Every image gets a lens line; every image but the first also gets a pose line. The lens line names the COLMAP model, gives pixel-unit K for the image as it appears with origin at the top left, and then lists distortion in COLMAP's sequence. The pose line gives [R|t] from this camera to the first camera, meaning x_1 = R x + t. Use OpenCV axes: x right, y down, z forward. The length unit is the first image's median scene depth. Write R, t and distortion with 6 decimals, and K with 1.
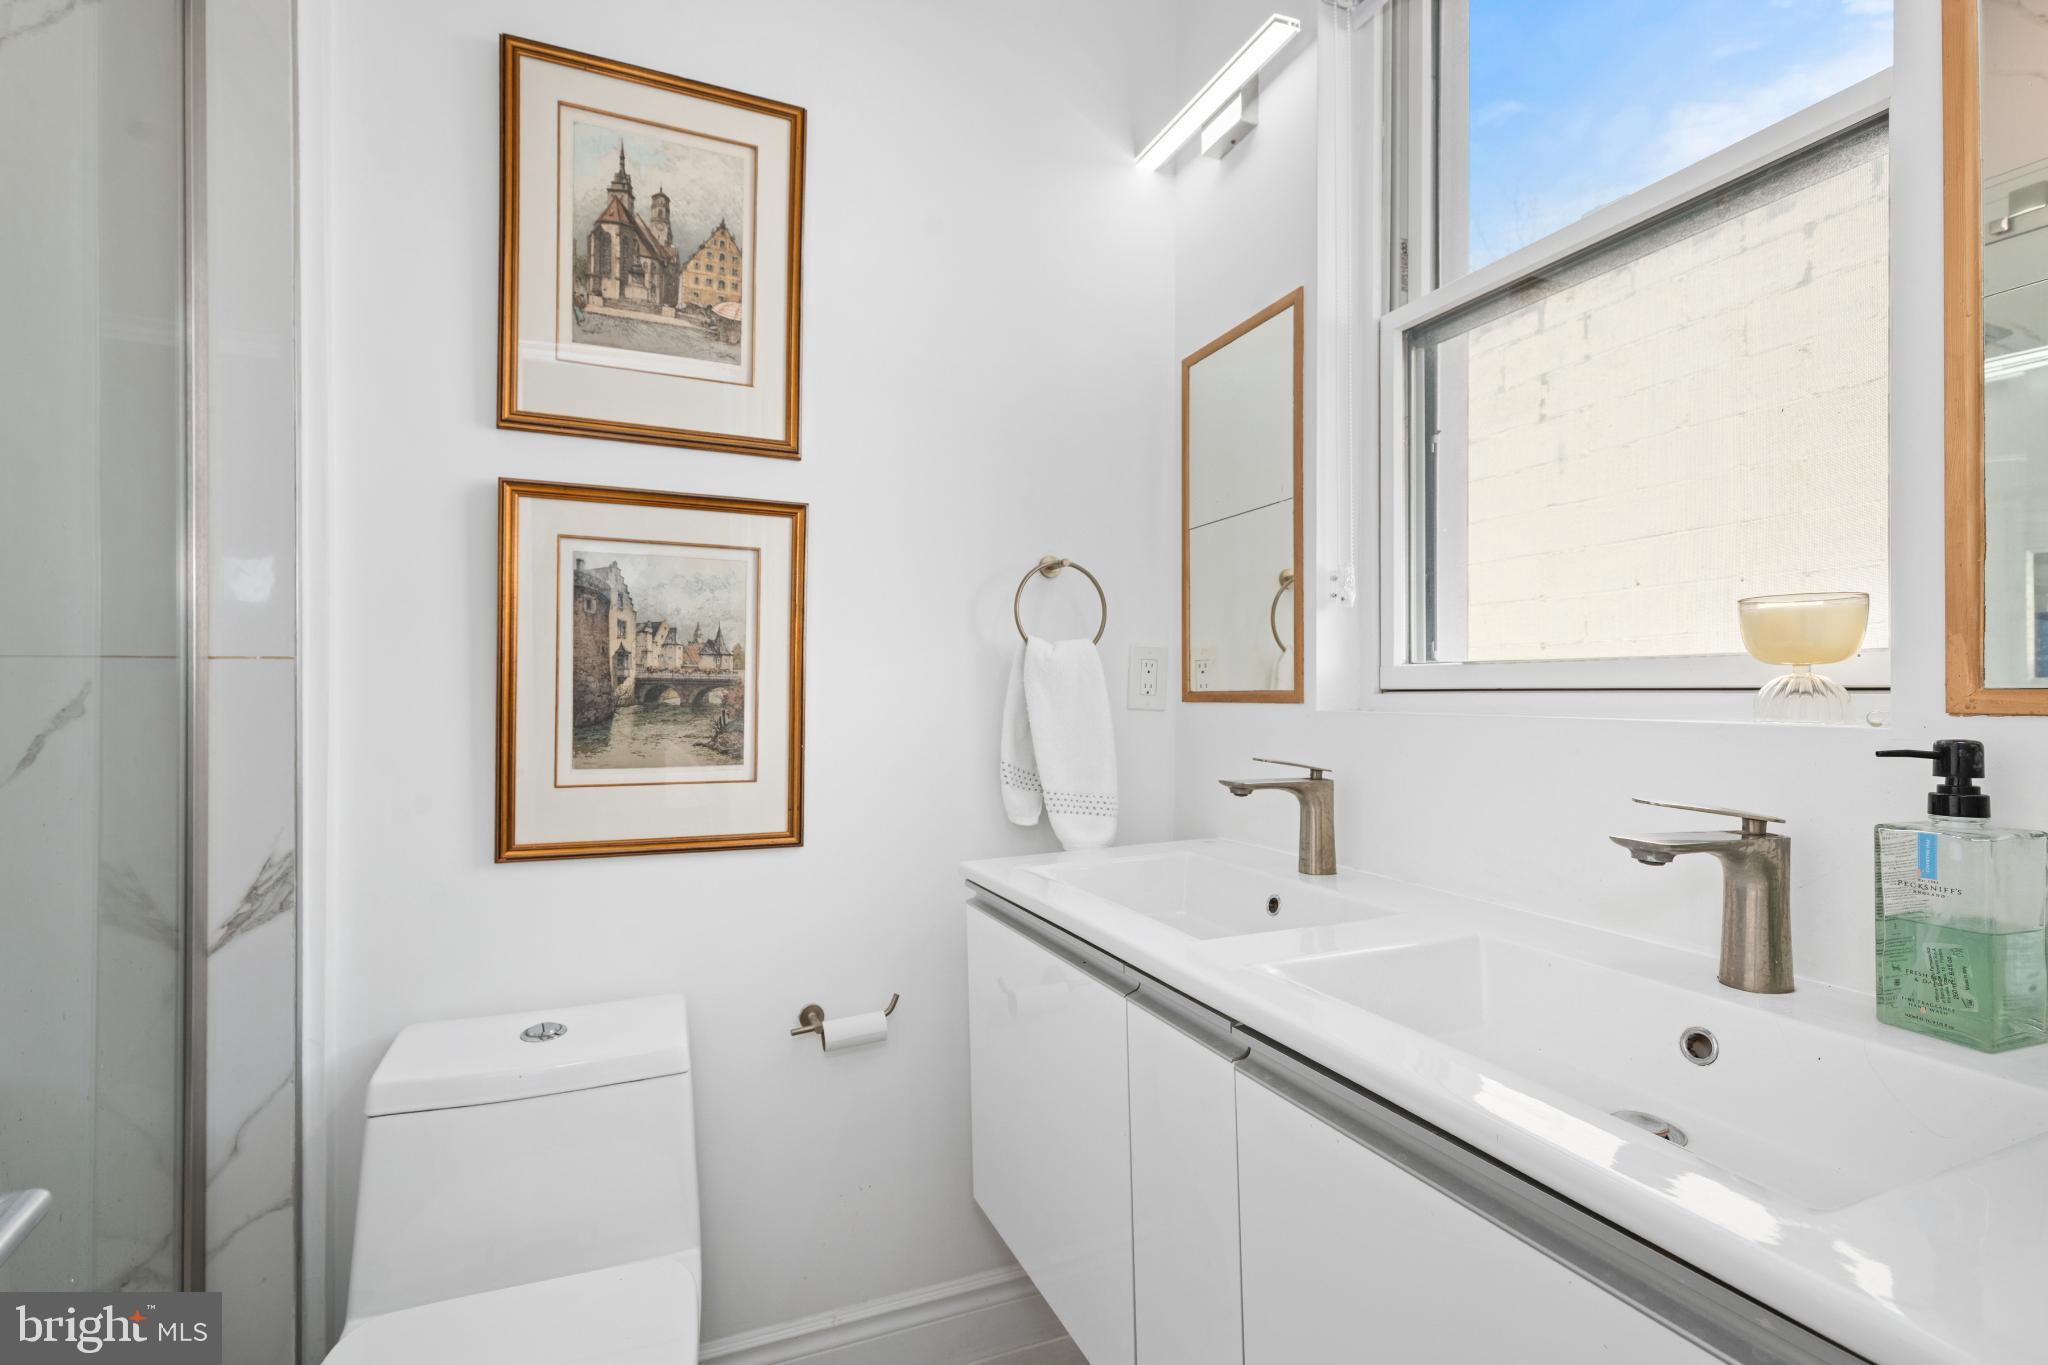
lens RADIAL K [[932.5, 0, 1031.8], [0, 932.5, 683.8], [0, 0, 1]] dist [0.016646, -0.004813]
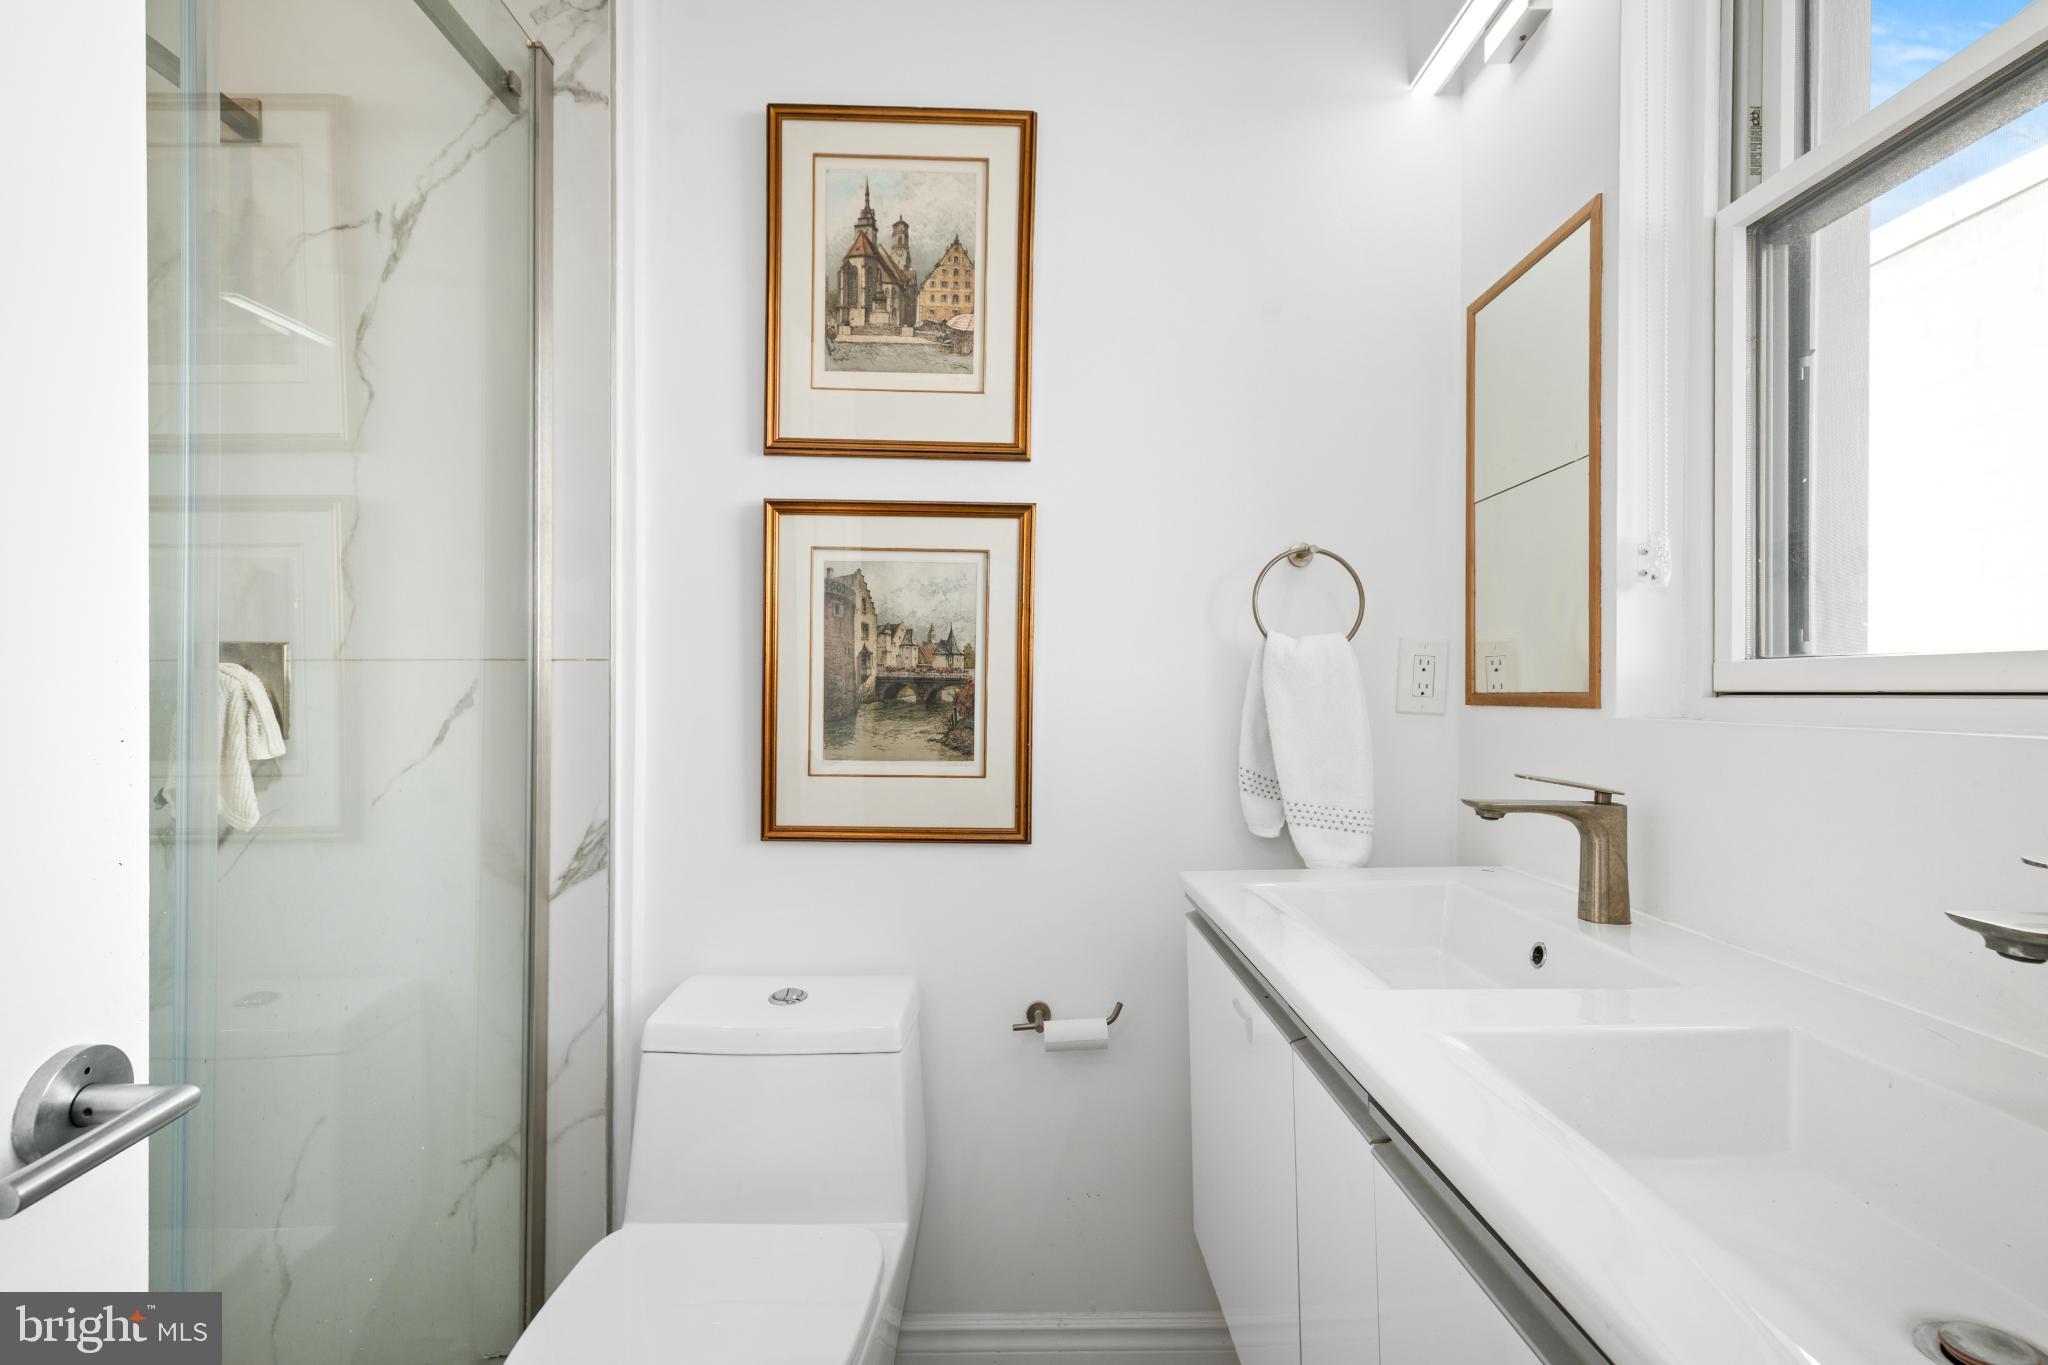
lens RADIAL K [[932.5, 0, 1022.6], [0, 932.5, 680.9], [0, 0, 1]] dist [0.016646, -0.004813]
pose [[0.932014, 0.002125, -0.362416, 0.120417], [-0.002786, 0.999995, -0.001300, -0.000641], [0.362412, 0.002221, 0.932015, 0.062946]]
